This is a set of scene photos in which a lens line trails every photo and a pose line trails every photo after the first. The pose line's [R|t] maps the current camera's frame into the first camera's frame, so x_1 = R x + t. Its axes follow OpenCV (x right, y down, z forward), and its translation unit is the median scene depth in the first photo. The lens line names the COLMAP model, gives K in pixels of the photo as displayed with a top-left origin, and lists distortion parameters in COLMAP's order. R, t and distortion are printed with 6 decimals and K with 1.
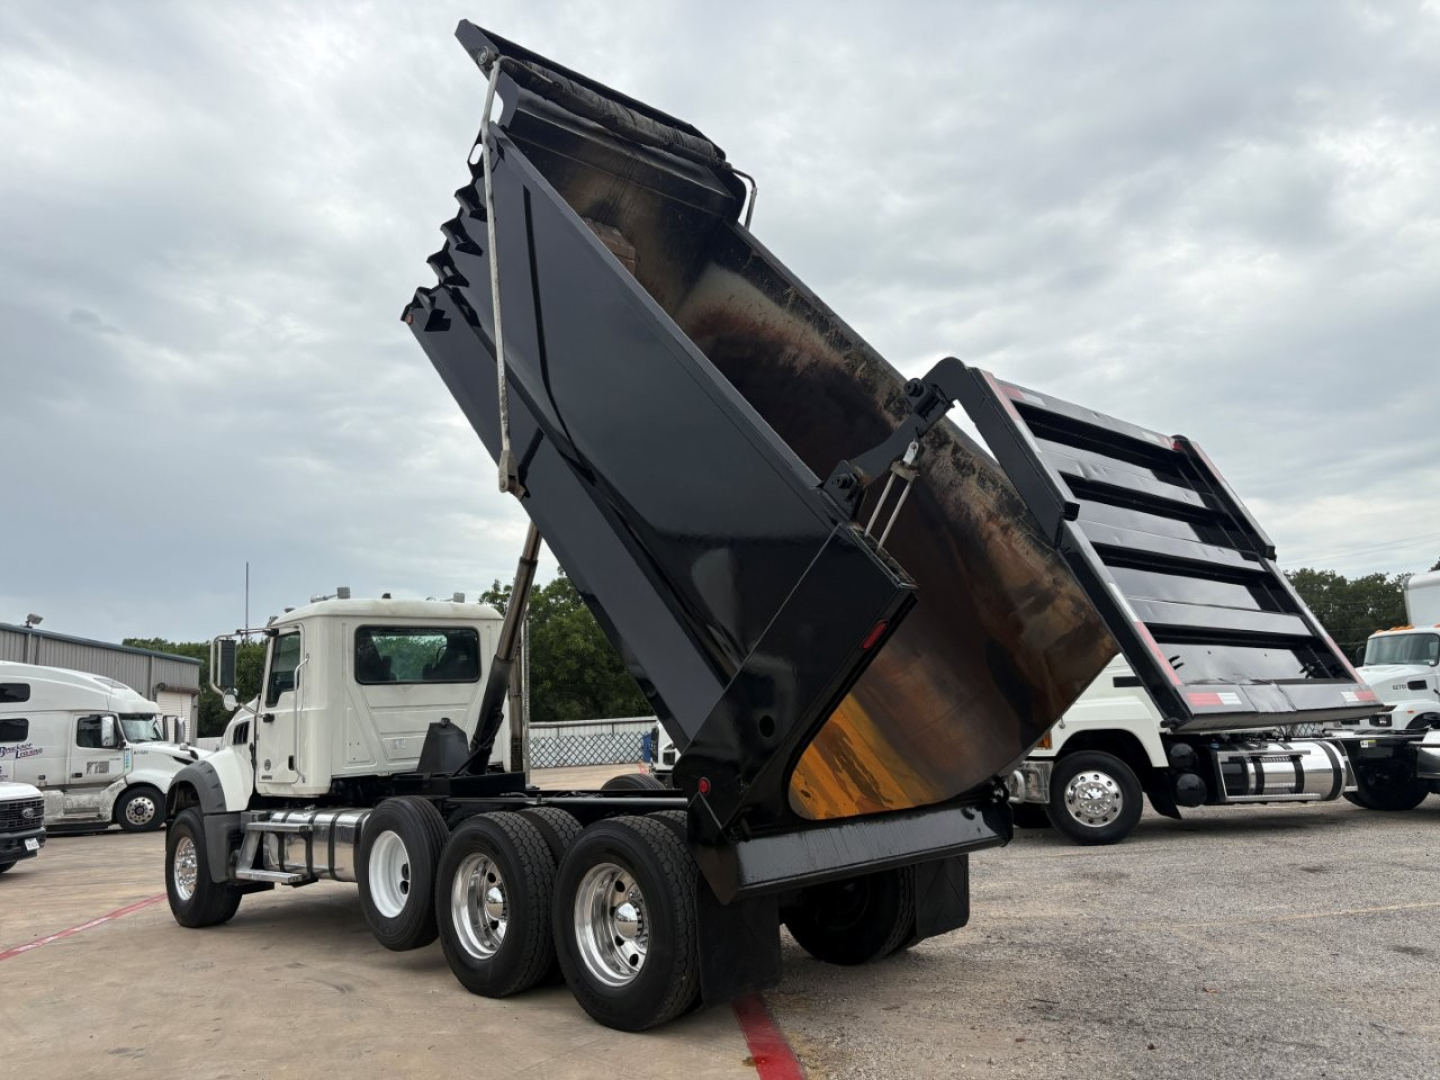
lens RADIAL K [[981.8, 0, 720.0], [0, 981.8, 540.0], [0, 0, 1]] dist [-0.041128, -0.001359]
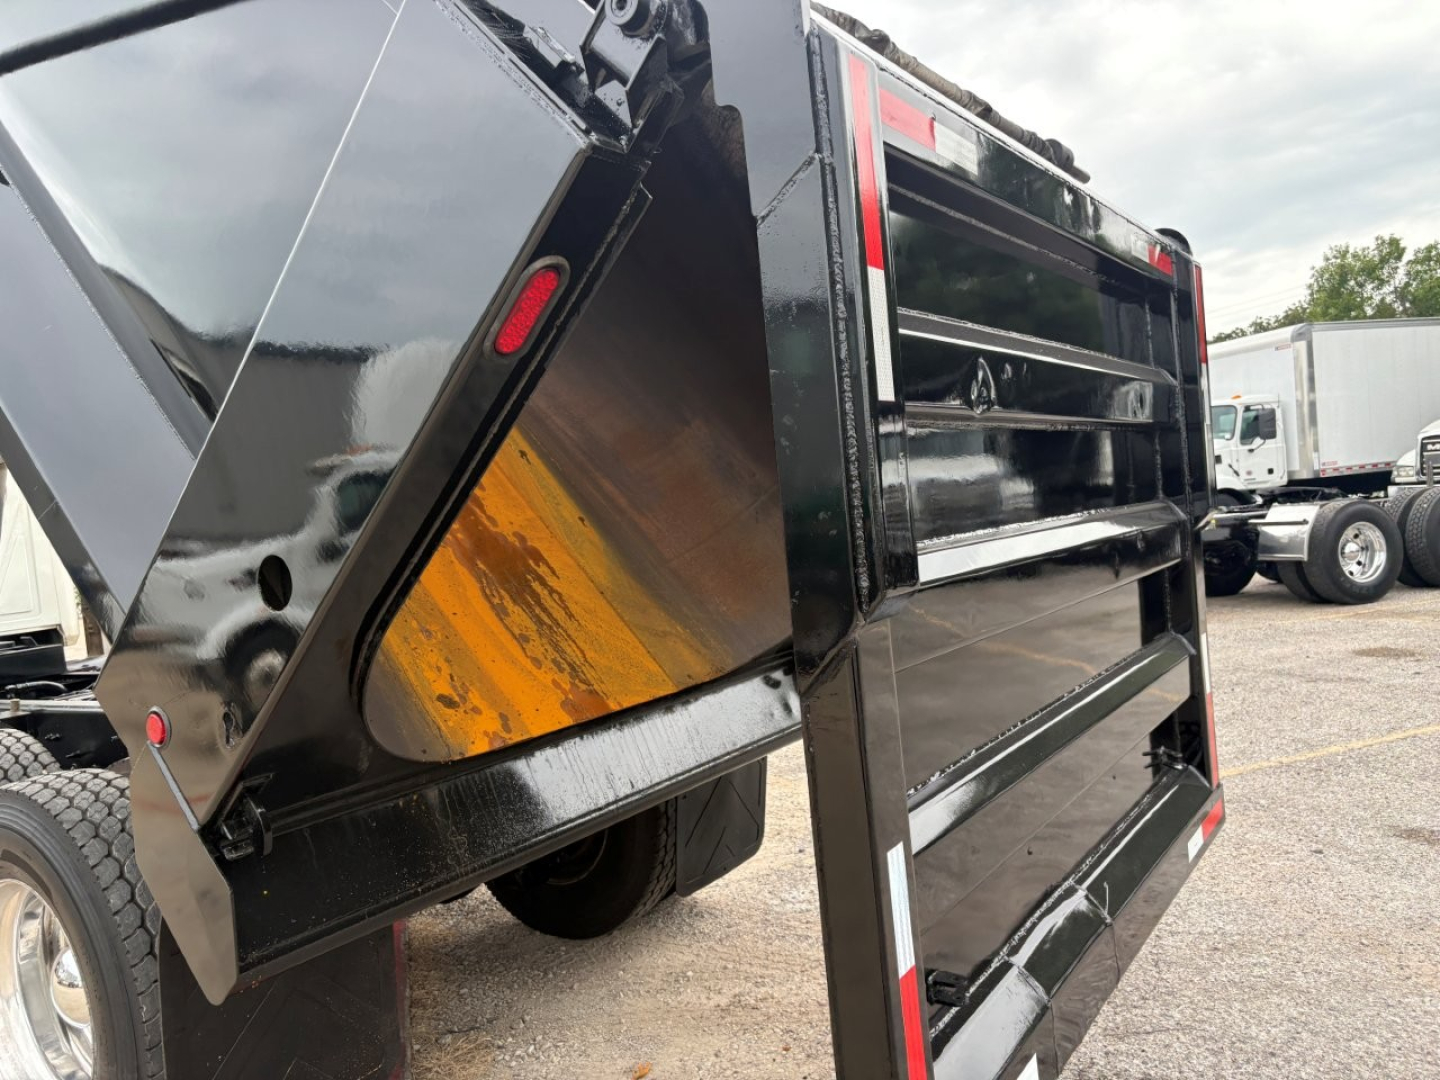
lens RADIAL K [[1070.4, 0, 718.0], [0, 1070.4, 536.5], [0, 0, 1]] dist [0.020559, -0.023781]
pose [[0.976549, -0.054476, 0.208291, 0.095972], [0.013100, 0.980701, 0.195073, 0.069908], [-0.214898, -0.187769, 0.958416, 0.419302]]
